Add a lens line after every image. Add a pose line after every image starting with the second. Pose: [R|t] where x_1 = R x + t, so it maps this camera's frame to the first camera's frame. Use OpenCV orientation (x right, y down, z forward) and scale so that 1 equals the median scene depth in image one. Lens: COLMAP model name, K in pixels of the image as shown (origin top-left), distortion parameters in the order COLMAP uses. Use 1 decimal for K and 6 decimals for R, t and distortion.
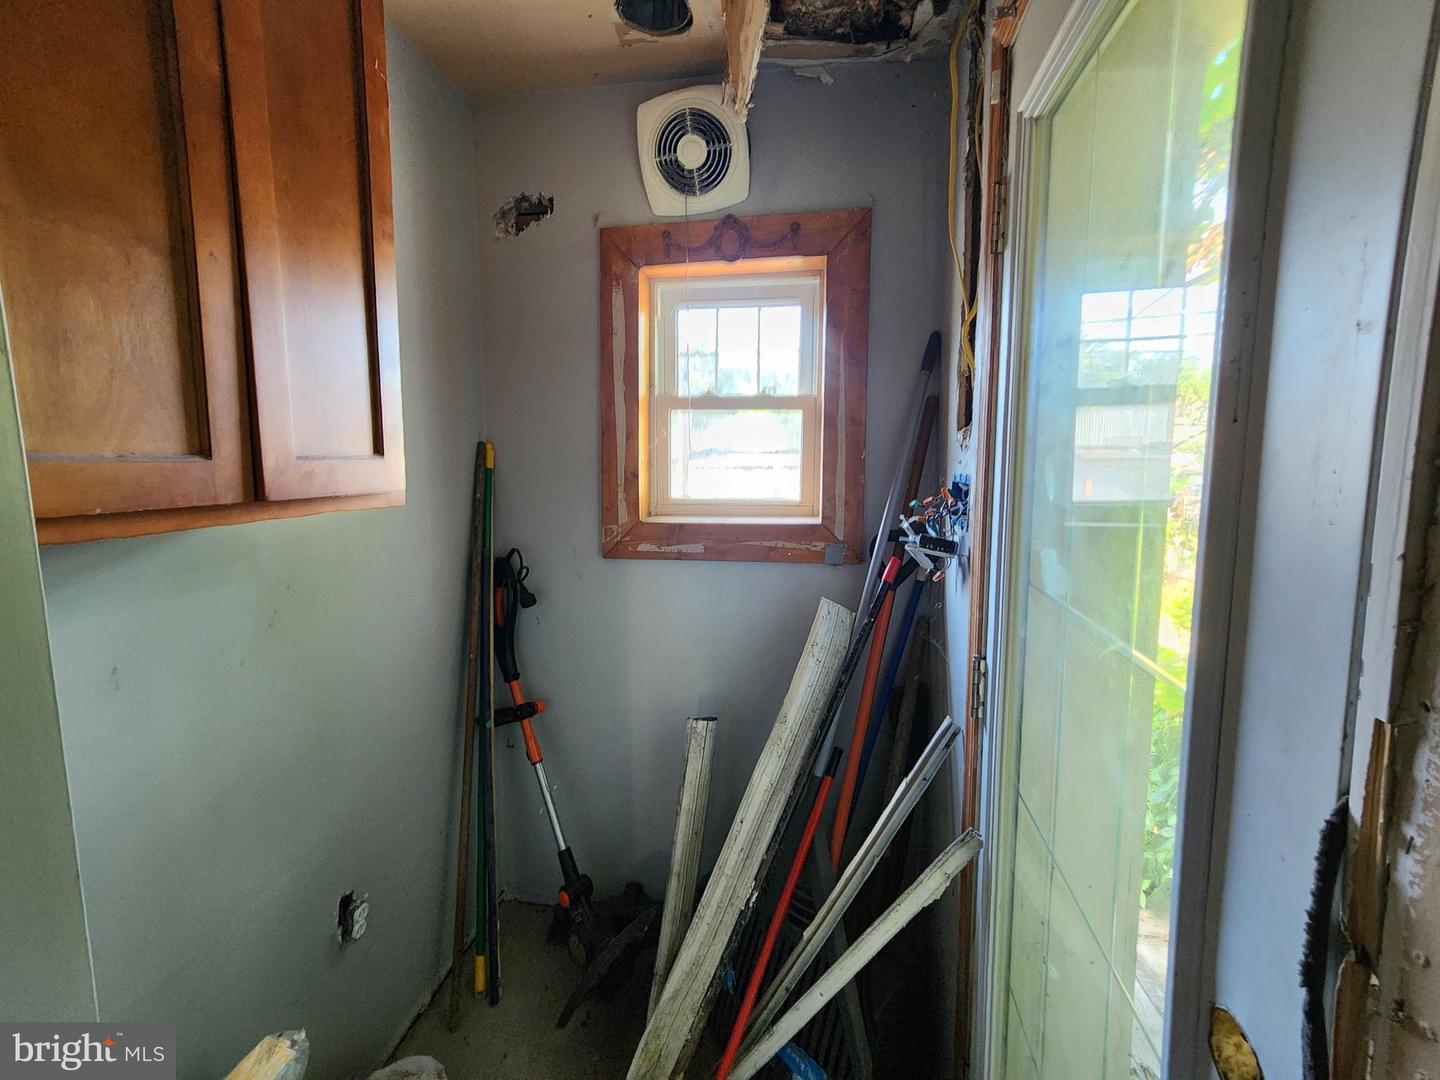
lens RADIAL K [[598.0, 0, 726.8], [0, 598.0, 544.9], [0, 0, 1]] dist [-0.001190, 0.000596]
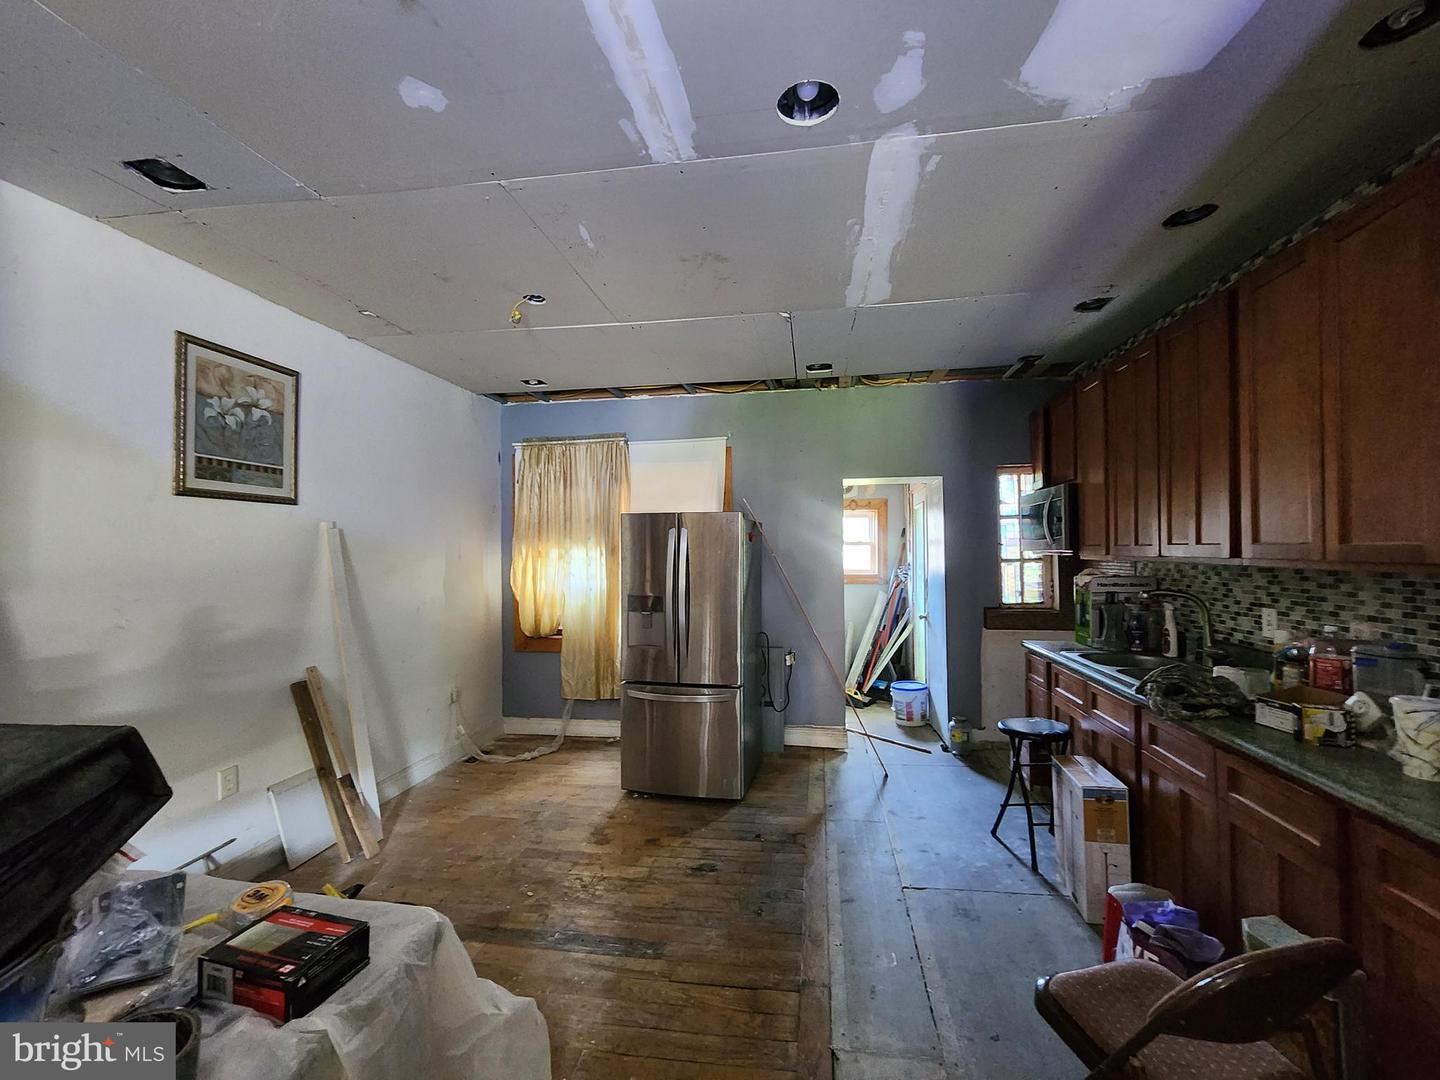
lens RADIAL K [[598.0, 0, 726.8], [0, 598.0, 544.9], [0, 0, 1]] dist [-0.001190, 0.000596]
pose [[0.999639, -0.017958, -0.019983, -0.814151], [0.015916, 0.995055, -0.098038, 0.151618], [0.021644, 0.097685, 0.994982, -3.217676]]
